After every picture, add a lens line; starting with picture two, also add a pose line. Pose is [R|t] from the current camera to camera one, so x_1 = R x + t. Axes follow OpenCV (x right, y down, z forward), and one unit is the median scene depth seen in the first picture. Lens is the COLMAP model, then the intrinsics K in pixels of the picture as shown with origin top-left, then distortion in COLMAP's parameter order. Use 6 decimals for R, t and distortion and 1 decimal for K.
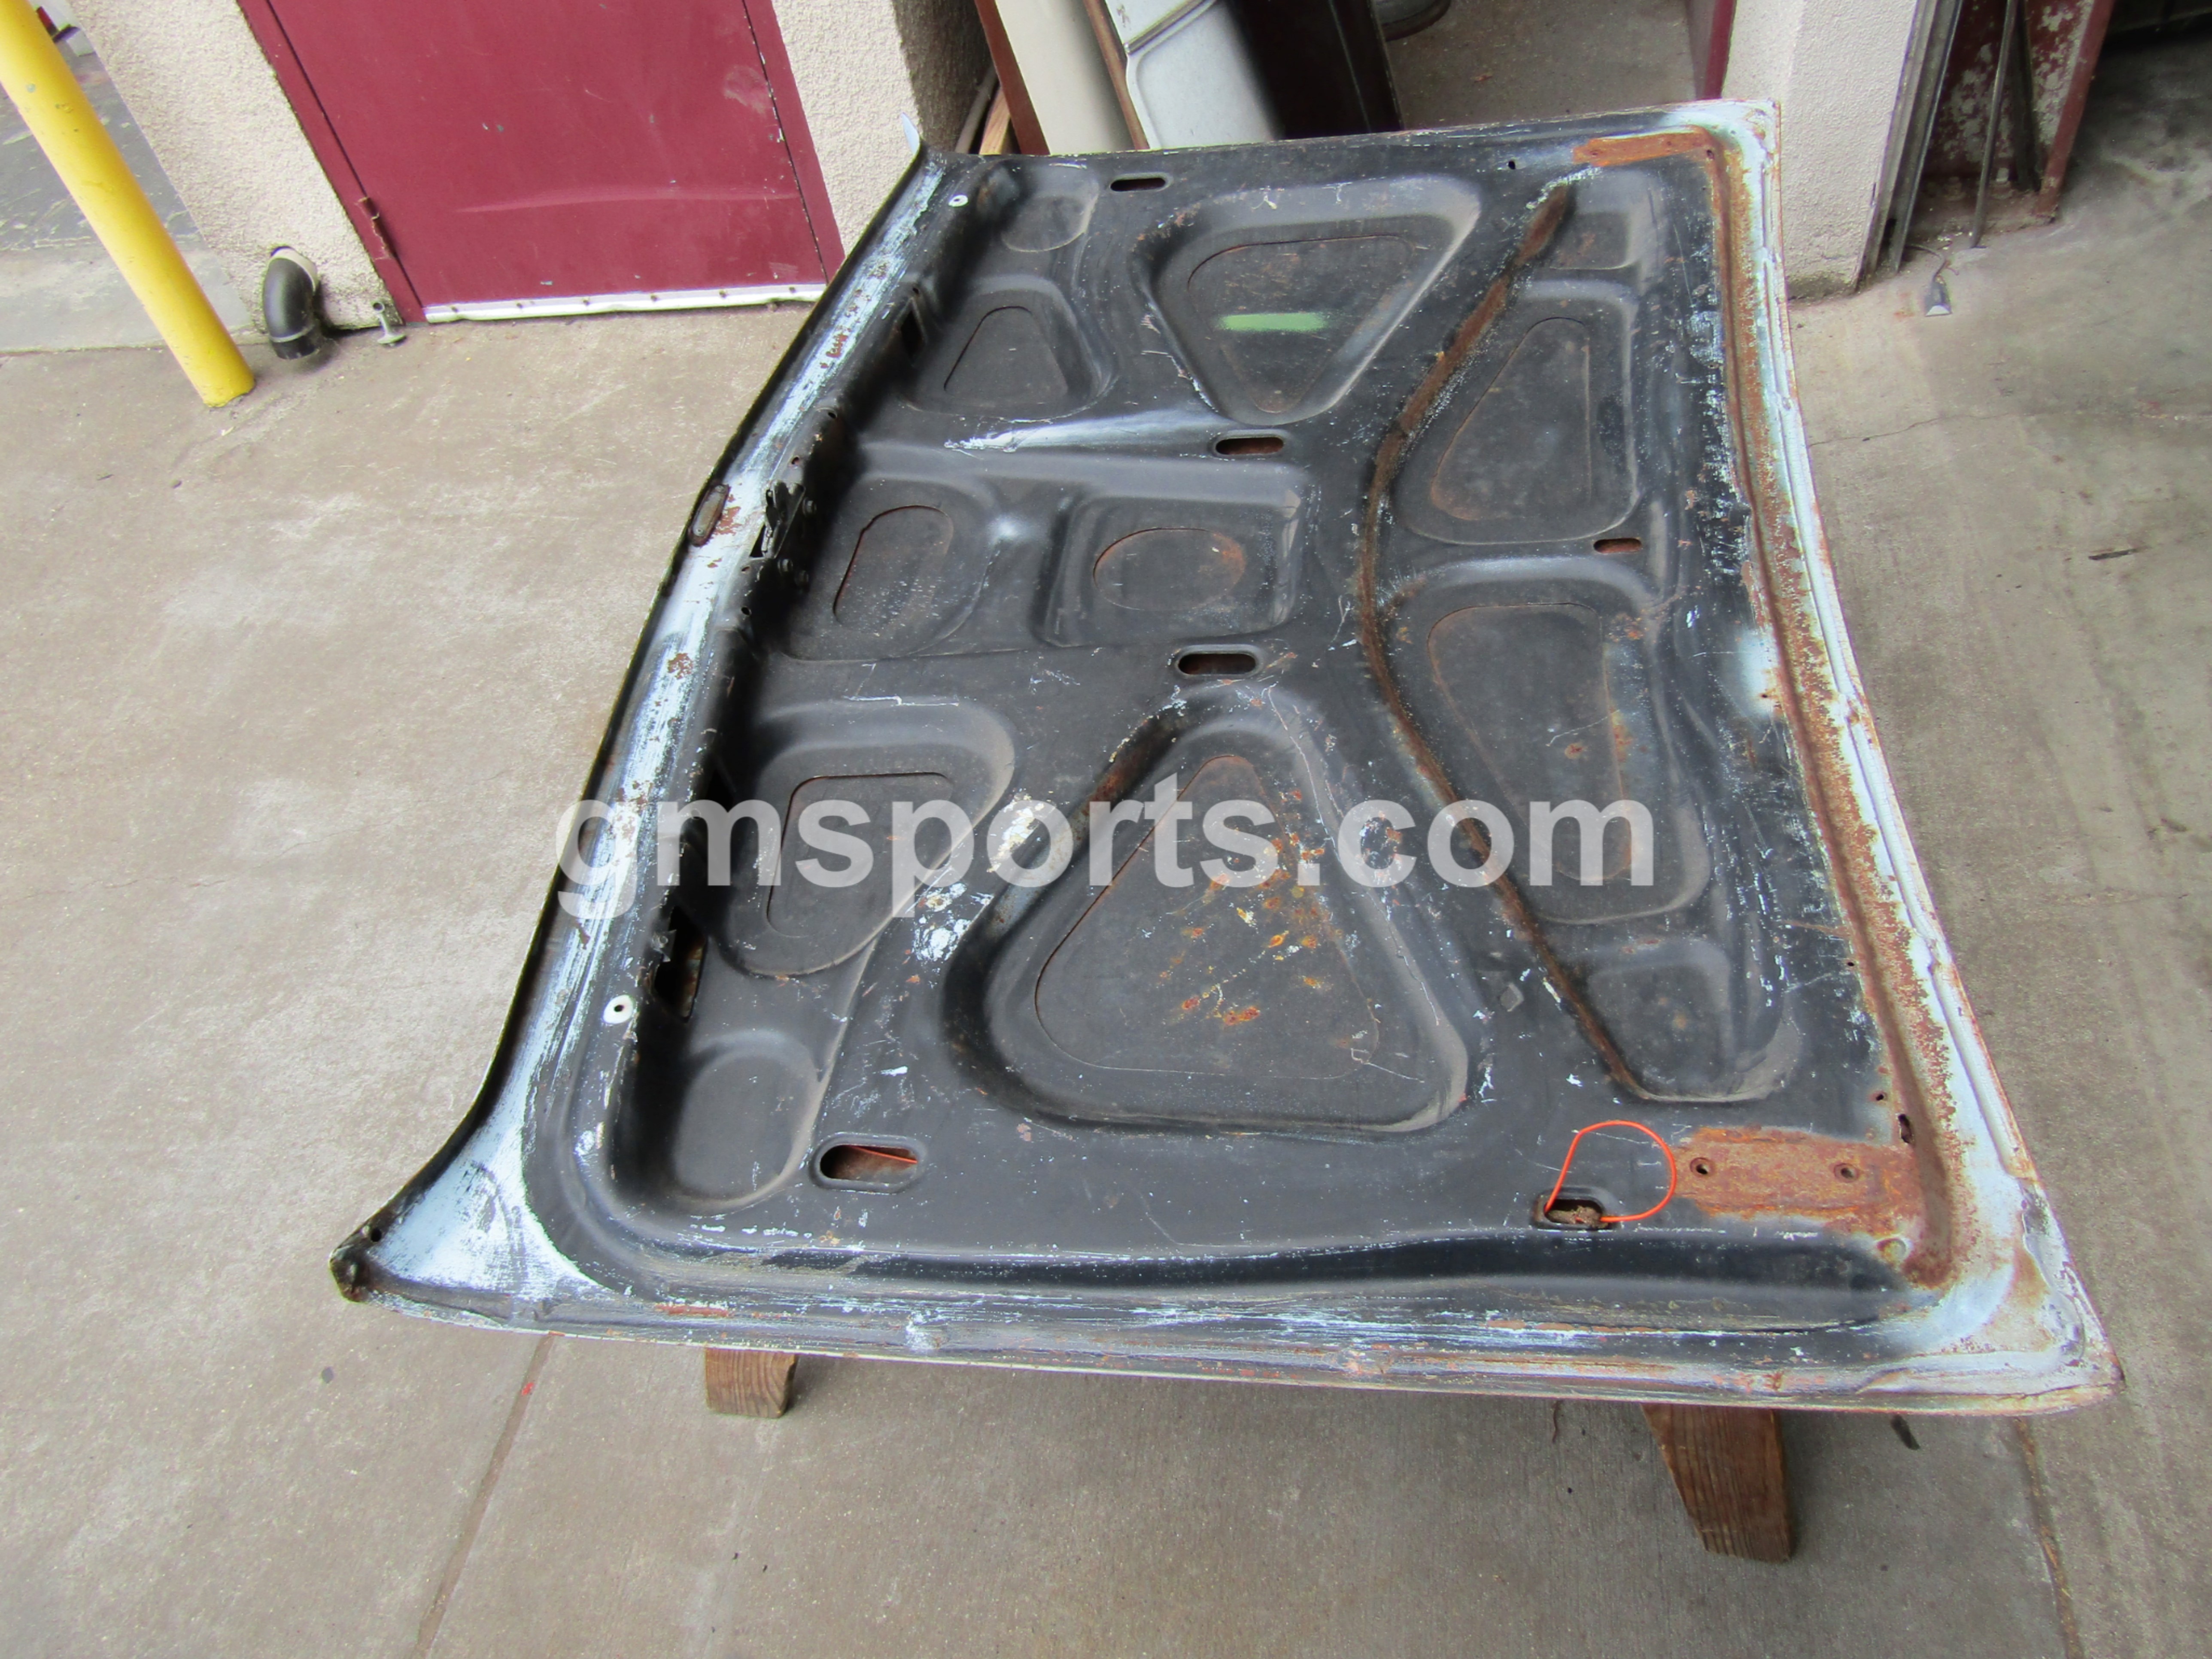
lens RADIAL K [[1574.1, 0, 1110.9], [0, 1574.1, 822.4], [0, 0, 1]] dist [-0.003626, 0.002049]
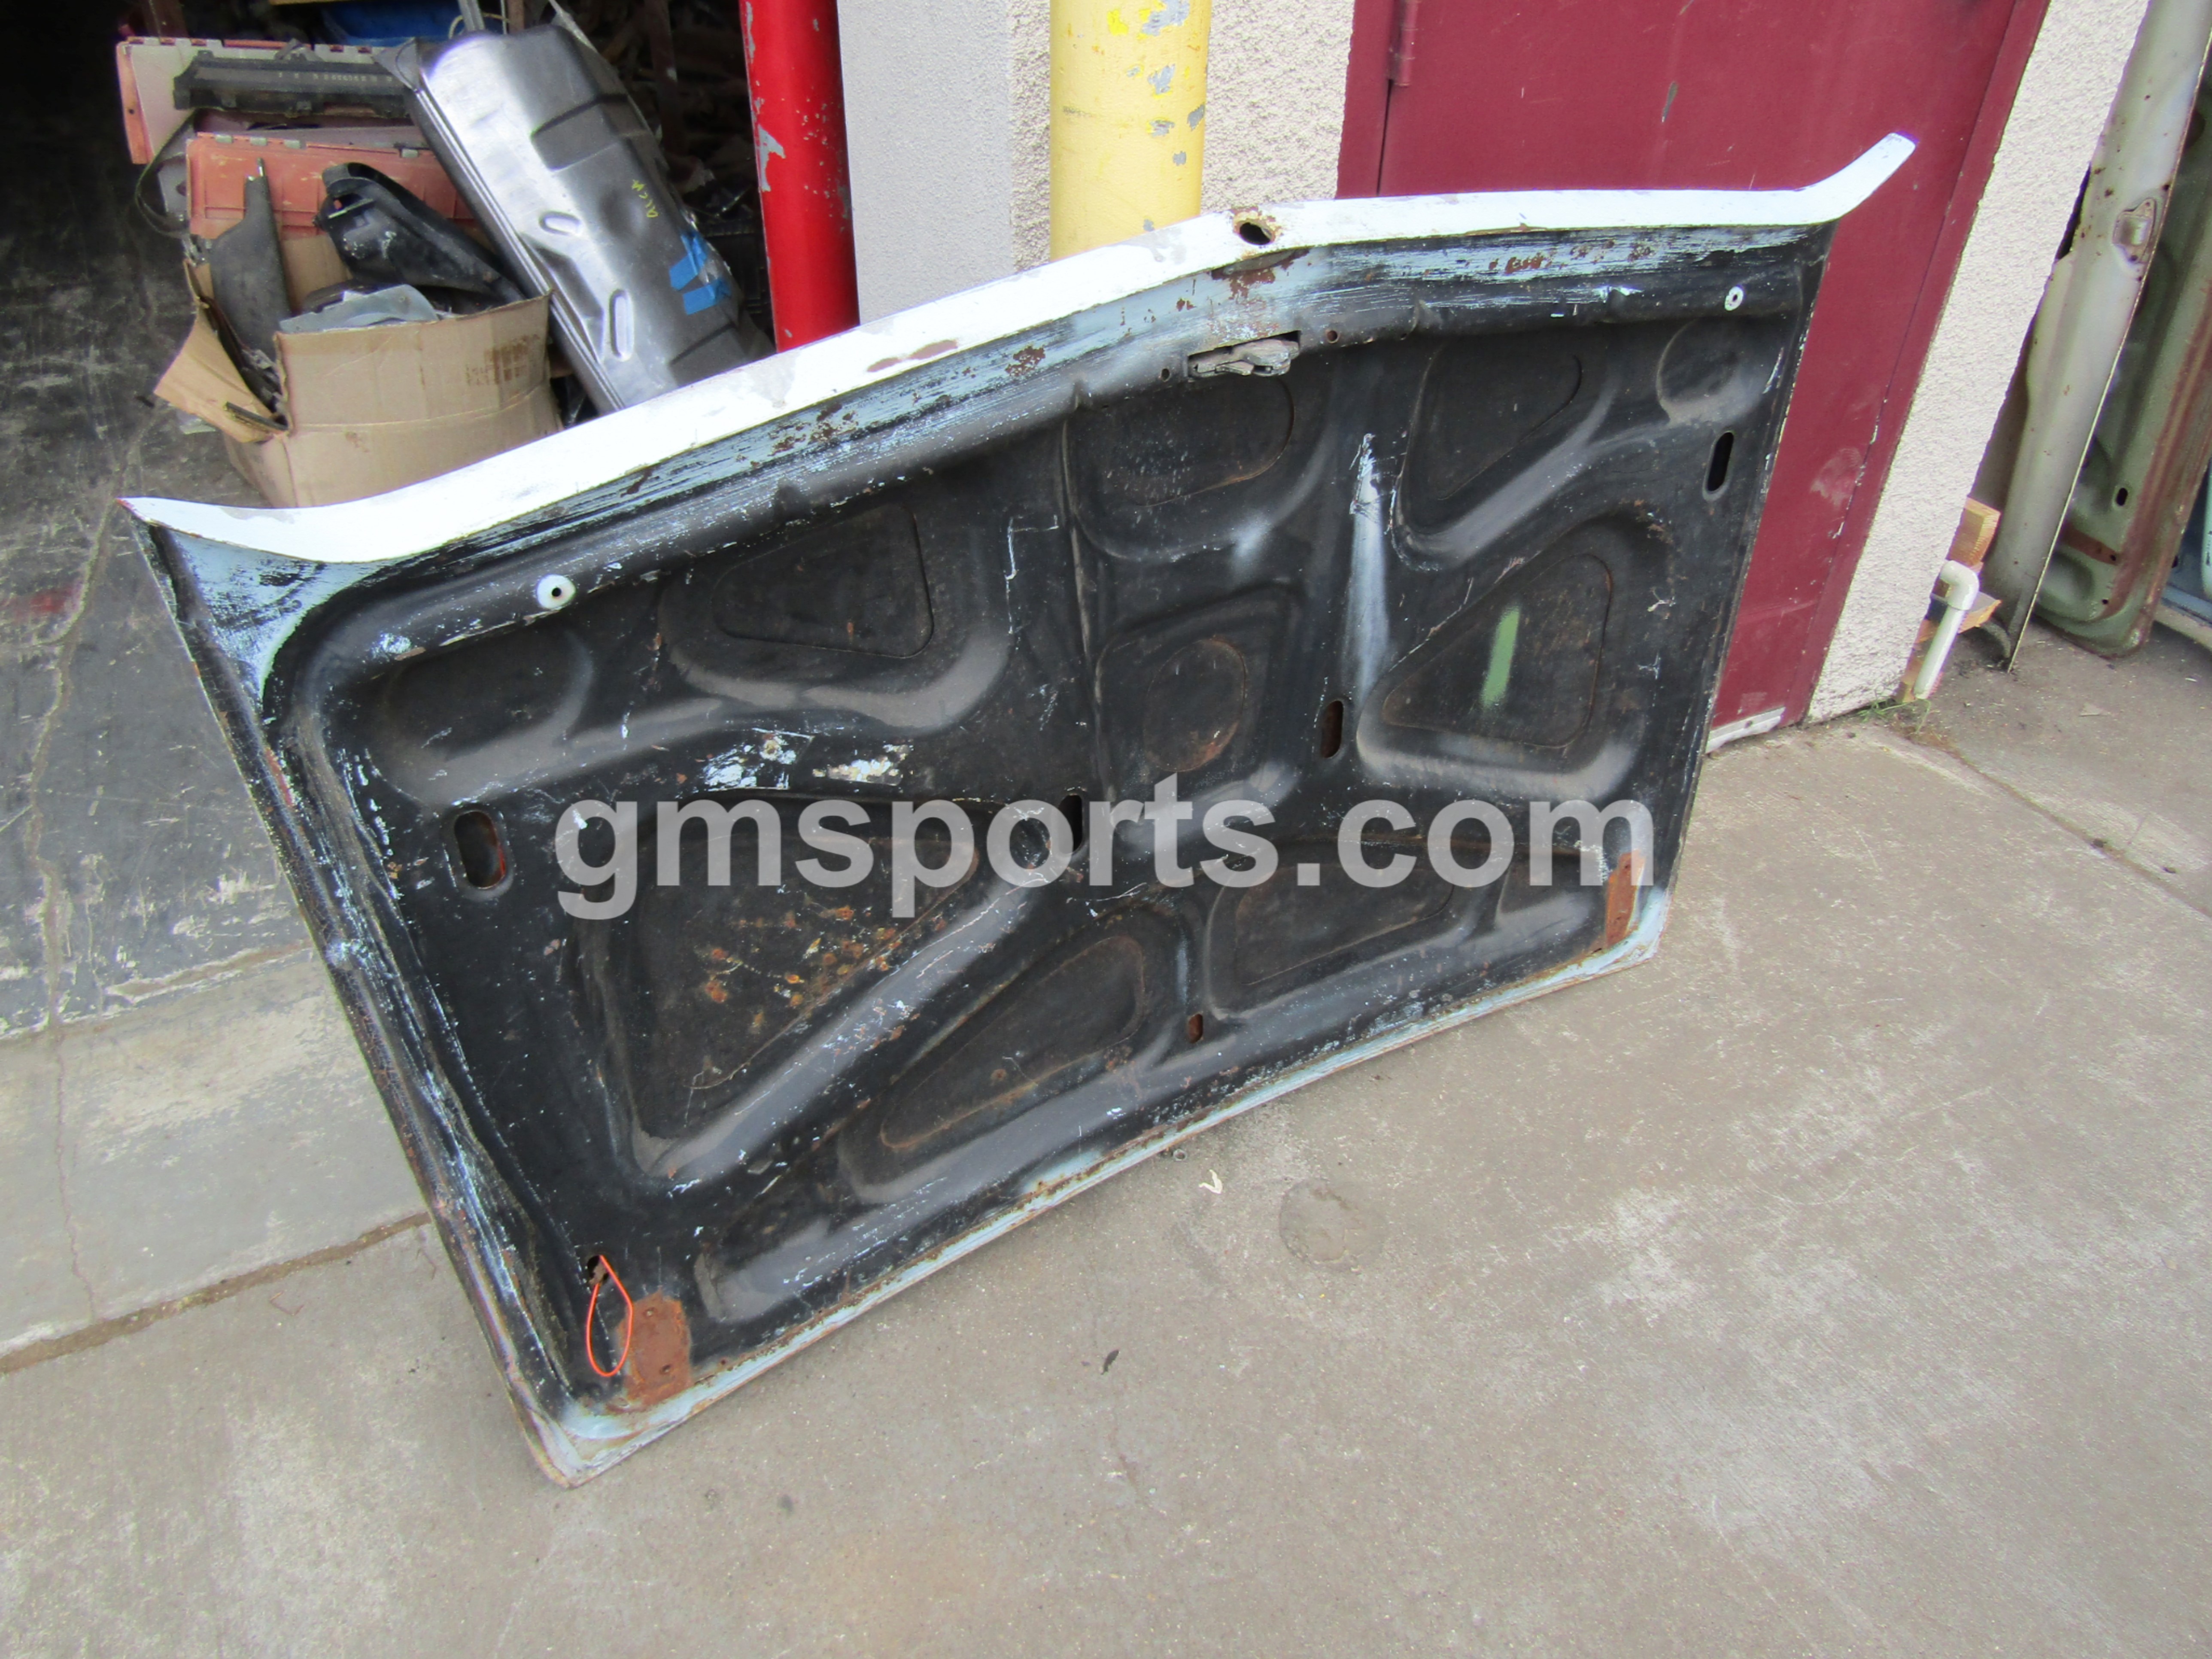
lens RADIAL K [[1574.1, 0, 1114.5], [0, 1574.1, 828.2], [0, 0, 1]] dist [-0.003626, 0.002049]
pose [[0.058354, 0.685409, 0.725816, -0.851561], [-0.987144, -0.068752, 0.144289, -0.342208], [0.148799, -0.724905, 0.672586, 0.315736]]
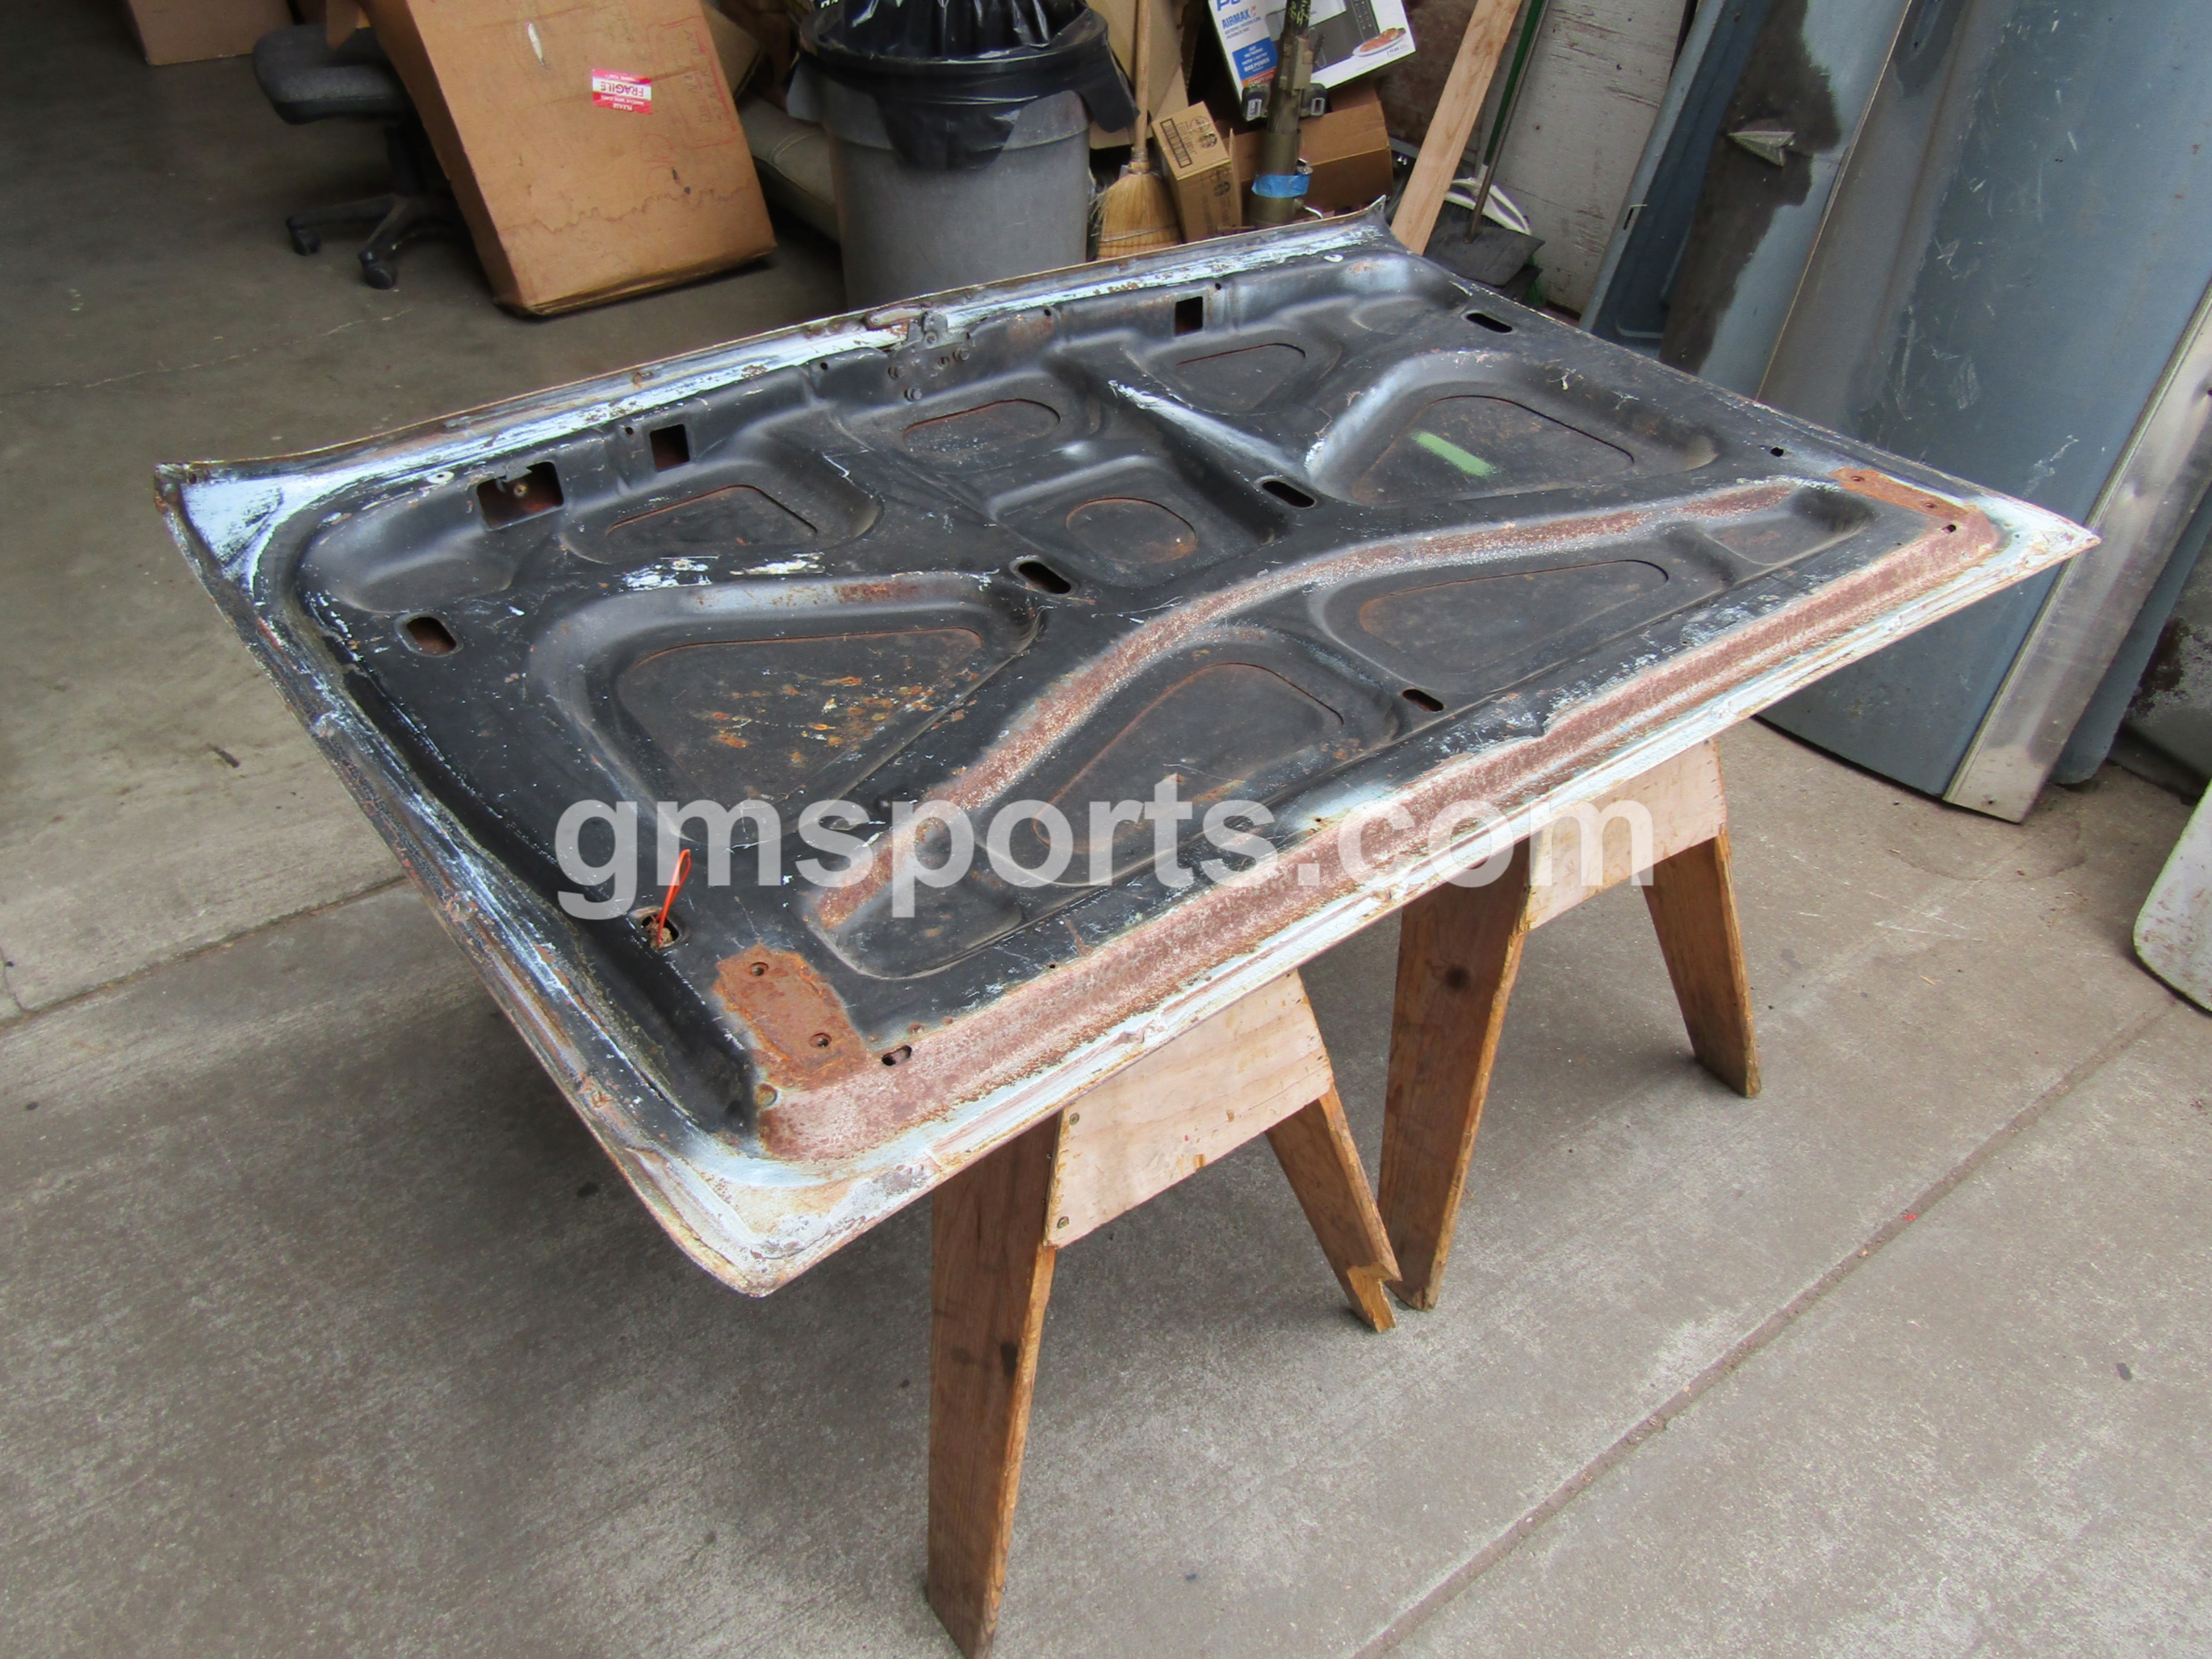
lens RADIAL K [[1574.1, 0, 1107.4], [0, 1574.1, 836.0], [0, 0, 1]] dist [-0.003626, 0.002049]
pose [[0.708483, 0.564134, -0.424034, 0.780747], [-0.611340, 0.790776, 0.030609, -0.023396], [0.352583, 0.237543, 0.905129, 0.083837]]
